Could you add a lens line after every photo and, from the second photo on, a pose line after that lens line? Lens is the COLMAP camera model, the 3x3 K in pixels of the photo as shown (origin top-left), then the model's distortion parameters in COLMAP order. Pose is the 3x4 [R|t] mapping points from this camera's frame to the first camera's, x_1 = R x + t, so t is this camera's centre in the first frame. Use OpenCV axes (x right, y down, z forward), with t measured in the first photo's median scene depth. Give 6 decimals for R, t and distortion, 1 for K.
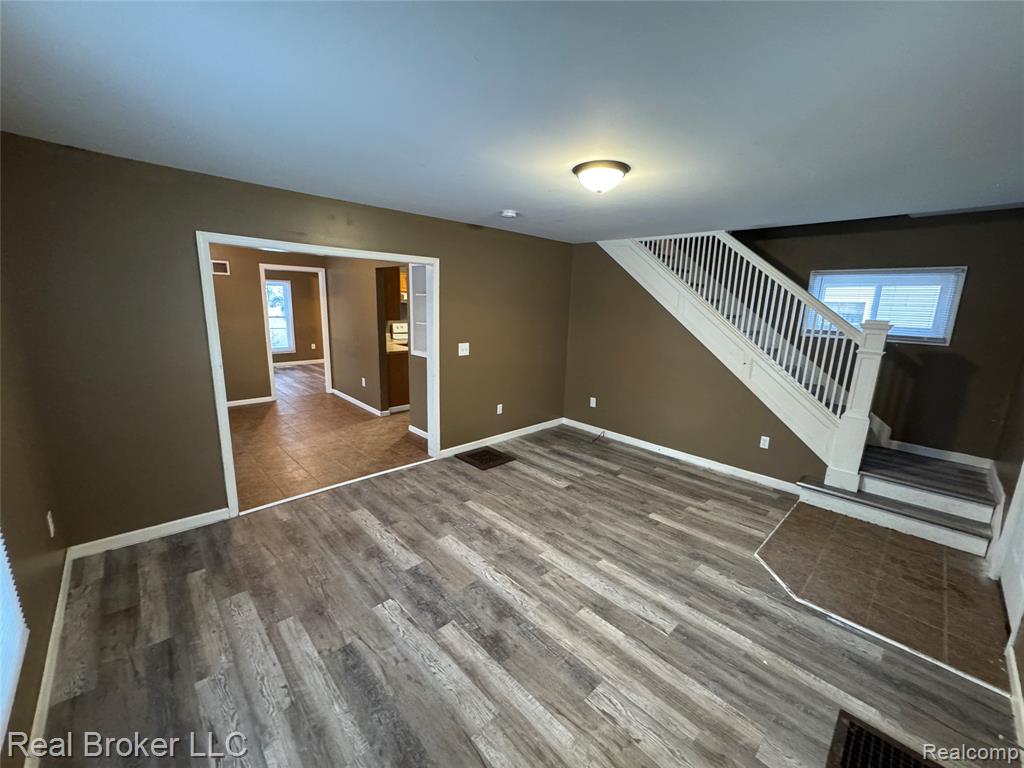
lens RADIAL K [[406.5, 0, 512.0], [0, 406.5, 384.0], [0, 0, 1]] dist [-0.002594, -0.000656]
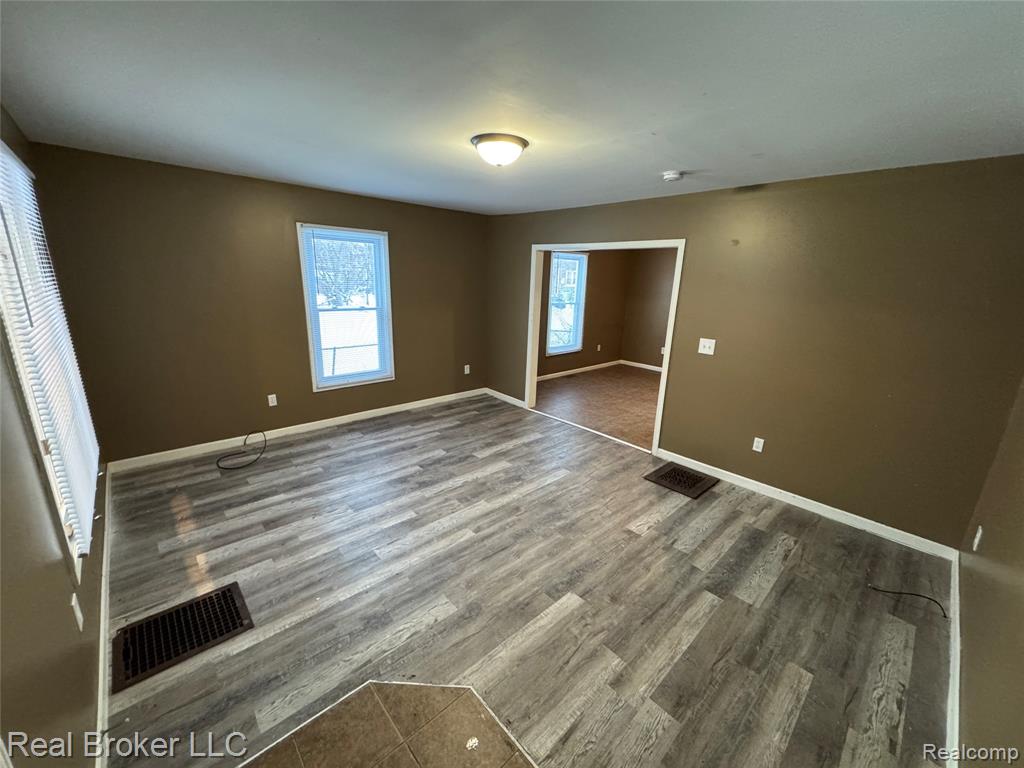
lens RADIAL K [[406.5, 0, 512.0], [0, 406.5, 384.0], [0, 0, 1]] dist [-0.002594, -0.000656]
pose [[-0.008382, 0.230530, -0.973029, 1.055981], [-0.230267, 0.946468, 0.226221, -0.164030], [0.973091, 0.225952, 0.045150, 0.898870]]
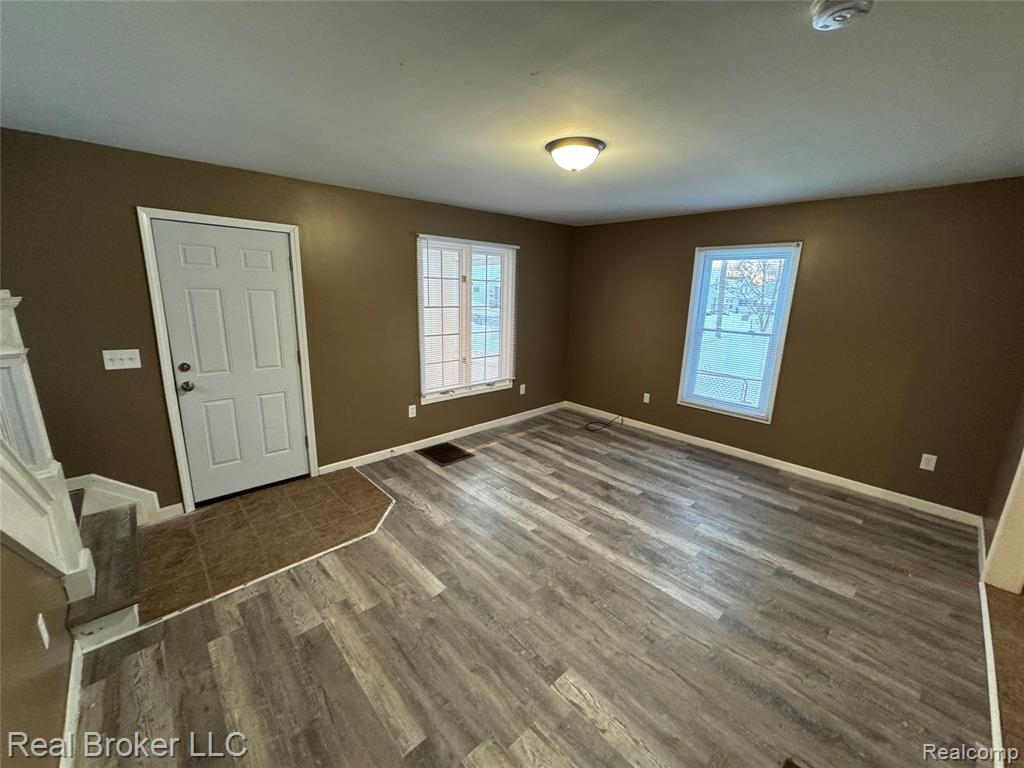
lens RADIAL K [[406.5, 0, 512.0], [0, 406.5, 384.0], [0, 0, 1]] dist [-0.002594, -0.000656]
pose [[-0.998643, -0.052050, -0.001810, 0.273895], [-0.048082, 0.908040, 0.416114, -0.331718], [-0.020015, 0.415636, -0.909311, 1.692558]]
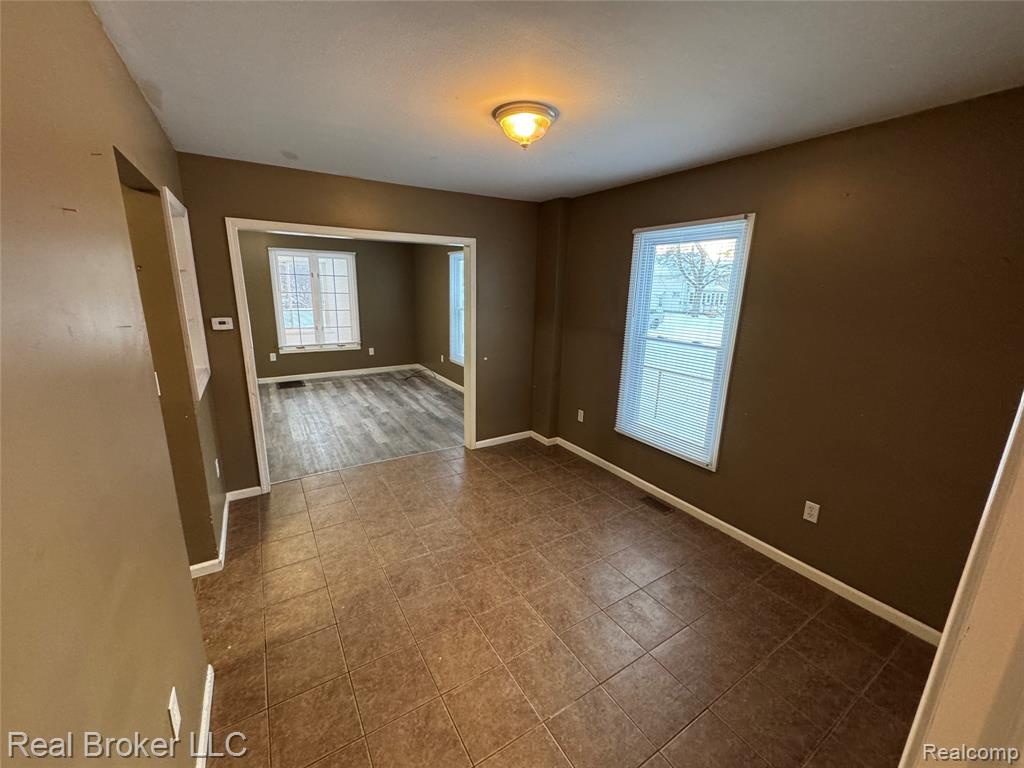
lens RADIAL K [[406.5, 0, 512.0], [0, 406.5, 384.0], [0, 0, 1]] dist [-0.002594, -0.000656]
pose [[-0.978544, -0.096324, 0.182134, -1.141448], [-0.009432, 0.904004, 0.427421, -0.489096], [-0.205821, 0.416532, -0.885516, 2.257130]]
